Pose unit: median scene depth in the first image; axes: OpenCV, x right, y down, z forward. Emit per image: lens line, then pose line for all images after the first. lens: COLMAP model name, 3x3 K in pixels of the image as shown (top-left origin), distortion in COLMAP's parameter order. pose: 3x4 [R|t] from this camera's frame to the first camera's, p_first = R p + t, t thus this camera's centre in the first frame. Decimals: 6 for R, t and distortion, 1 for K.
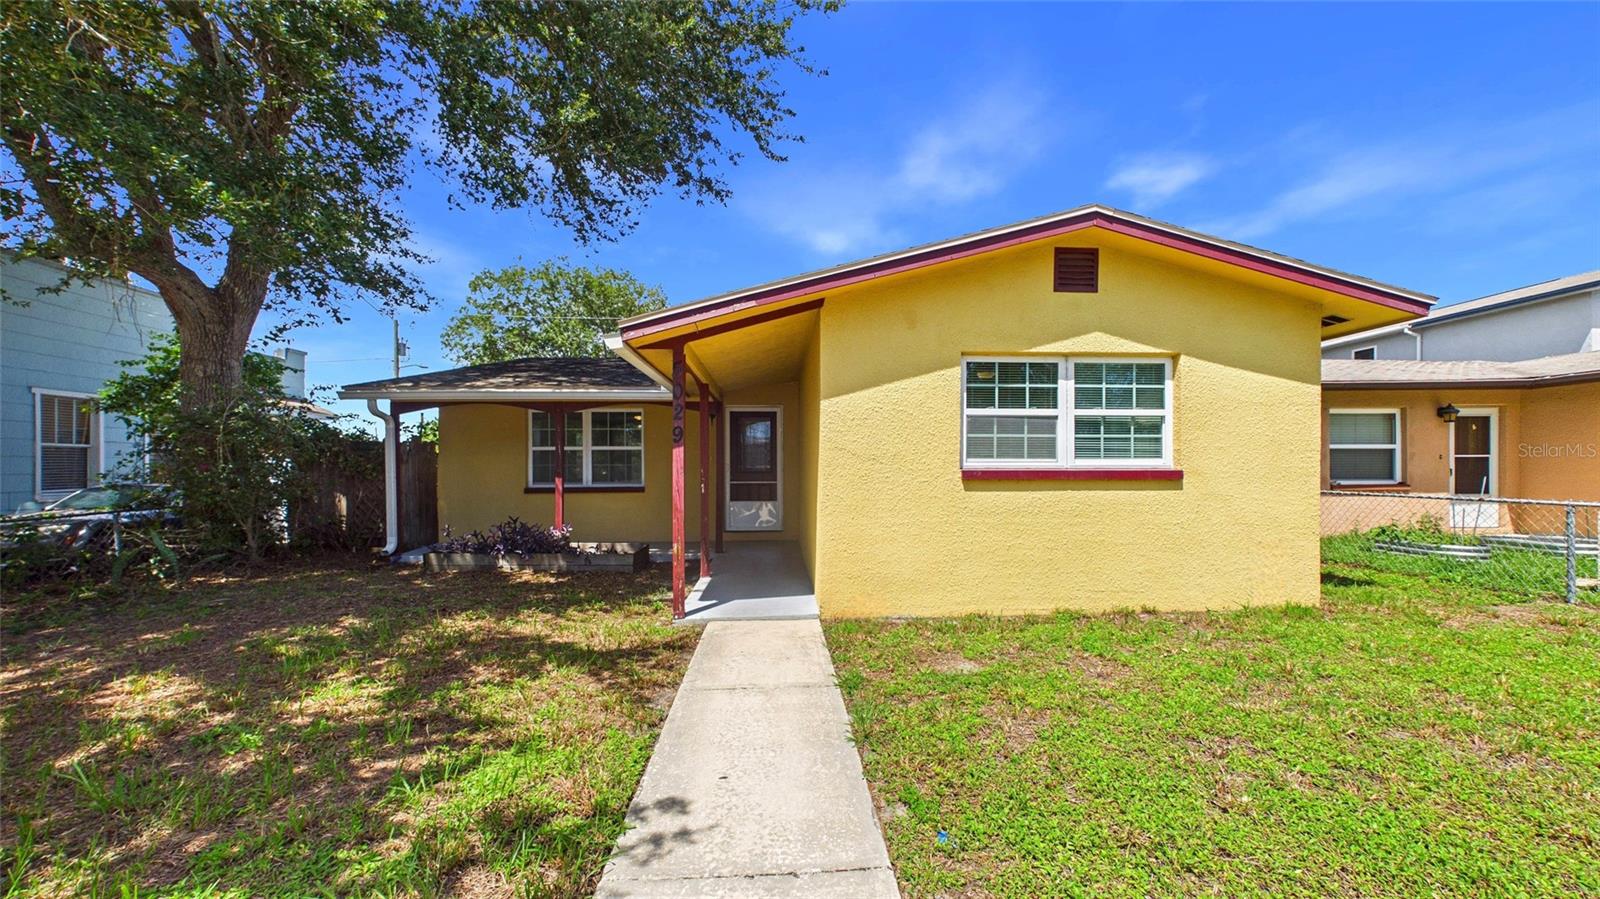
lens RADIAL K [[587.2, 0, 806.0], [0, 587.2, 471.2], [0, 0, 1]] dist [0.001353, 0.000038]
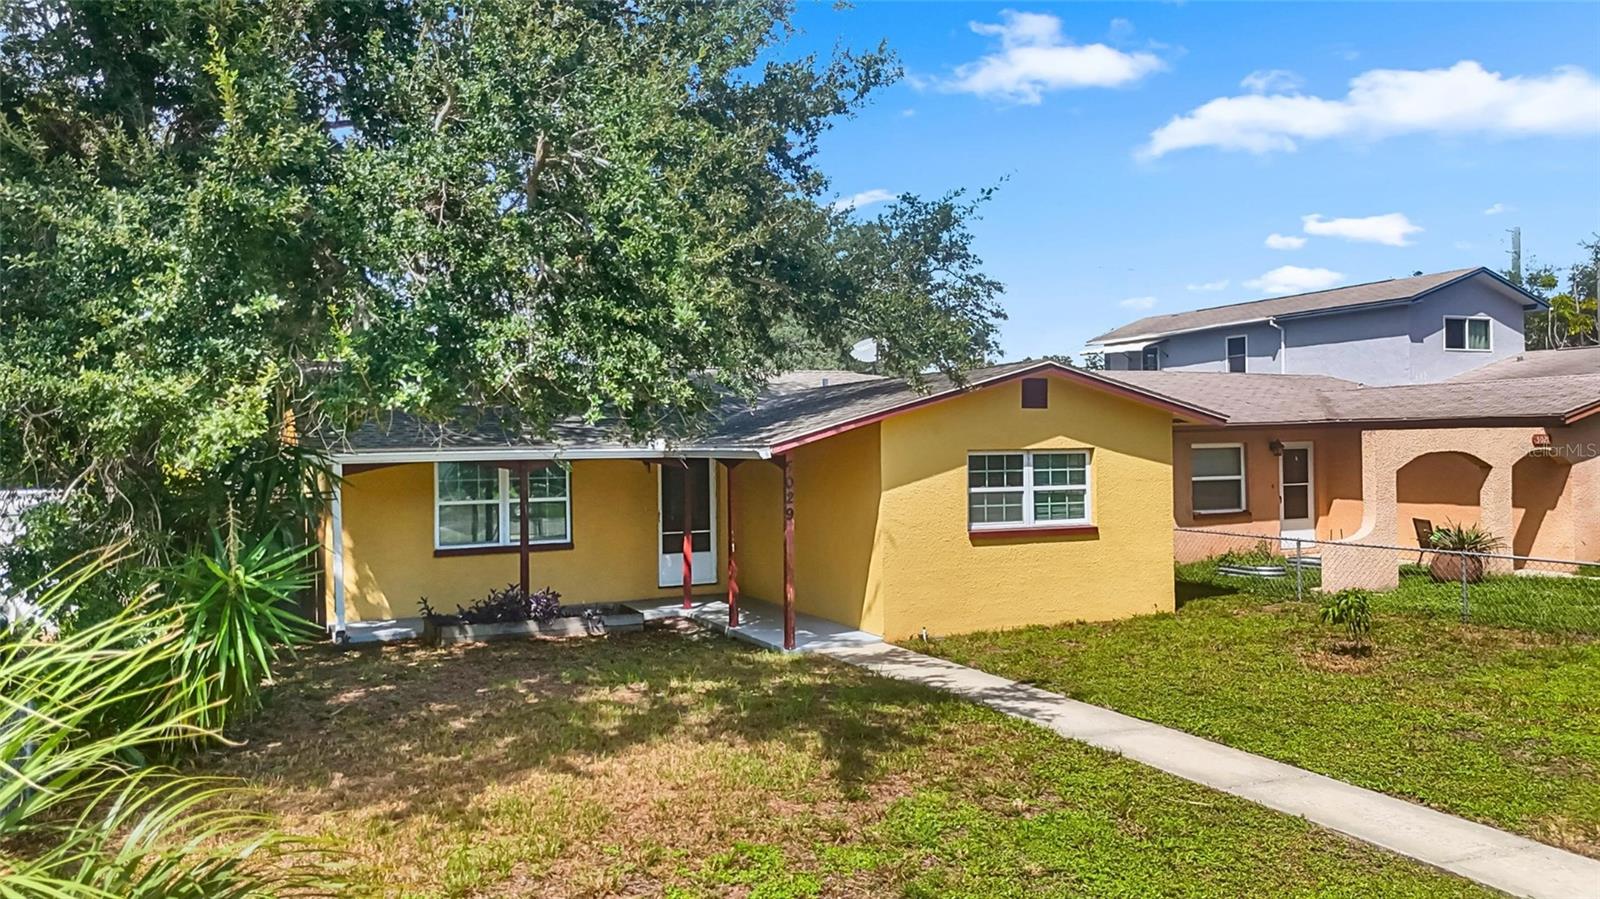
lens RADIAL K [[1204.8, 0, 800.7], [0, 1204.8, 406.1], [0, 0, 1]] dist [0.025729, -0.007337]
pose [[0.927567, 0.000472, 0.373656, -1.179496], [0.013894, 0.999264, -0.035753, -0.204472], [-0.373398, 0.038356, 0.926878, -1.539650]]
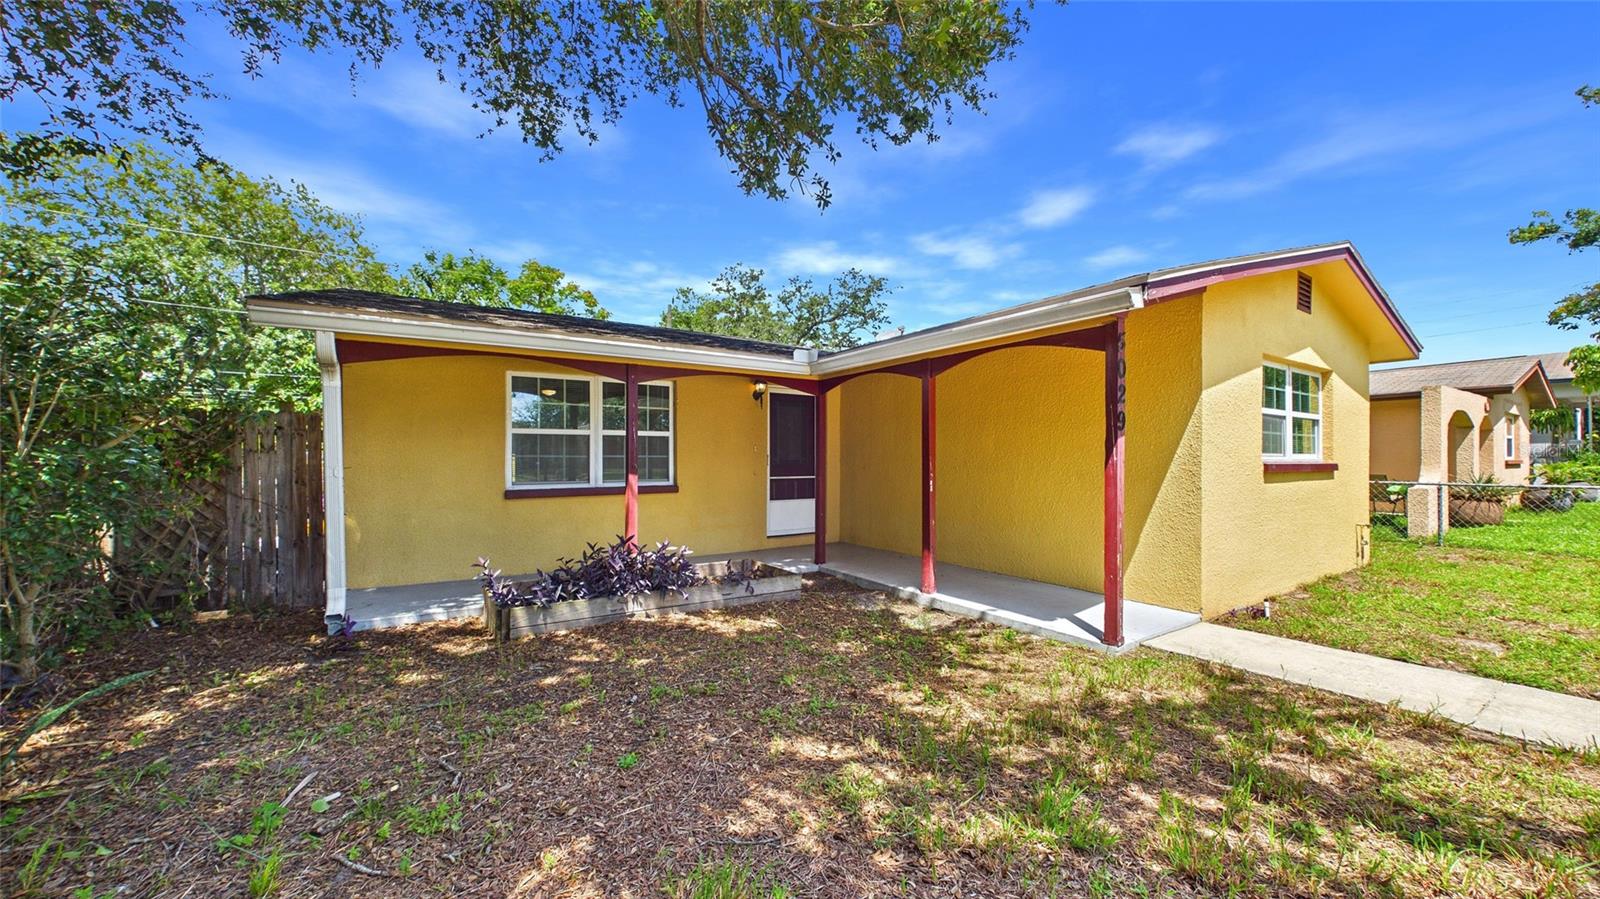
lens RADIAL K [[582.9, 0, 800.2], [0, 582.9, 462.3], [0, 0, 1]] dist [-0.000977, -0.000063]
pose [[0.860047, -0.001267, 0.510213, -0.968908], [0.000192, 0.999998, 0.002158, -0.007405], [-0.510214, -0.001758, 0.860046, 0.500108]]
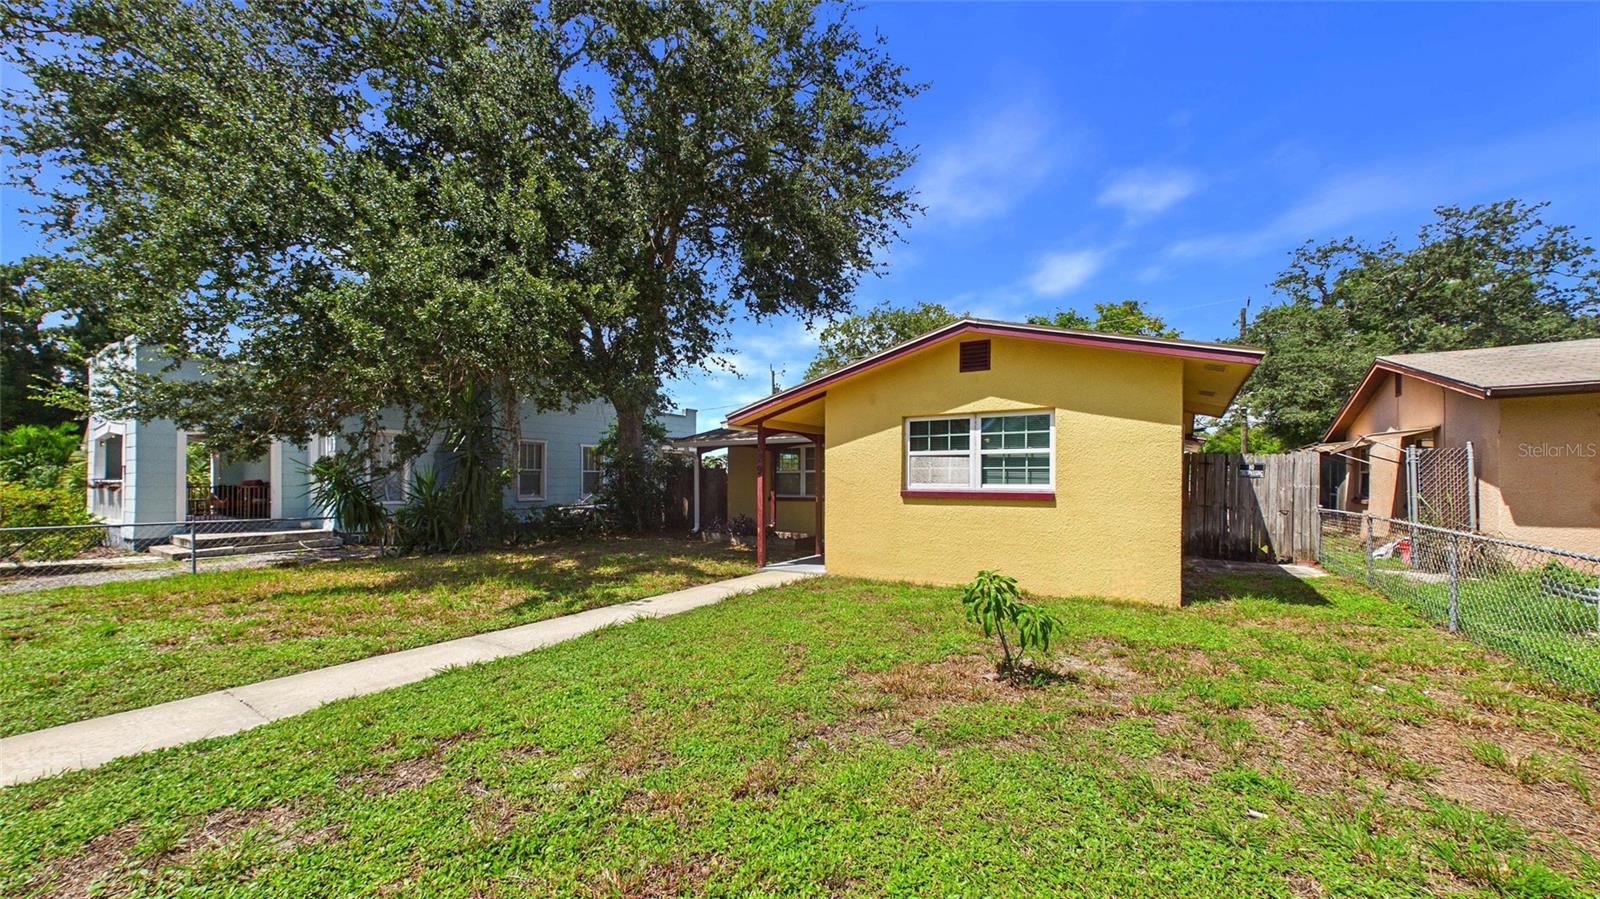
lens RADIAL K [[587.2, 0, 806.0], [0, 587.2, 471.2], [0, 0, 1]] dist [0.001353, 0.000038]
pose [[0.820005, -0.005531, -0.572329, 0.928297], [-0.004532, 0.999859, -0.016155, -0.027848], [0.572338, 0.015840, 0.819865, -0.430705]]
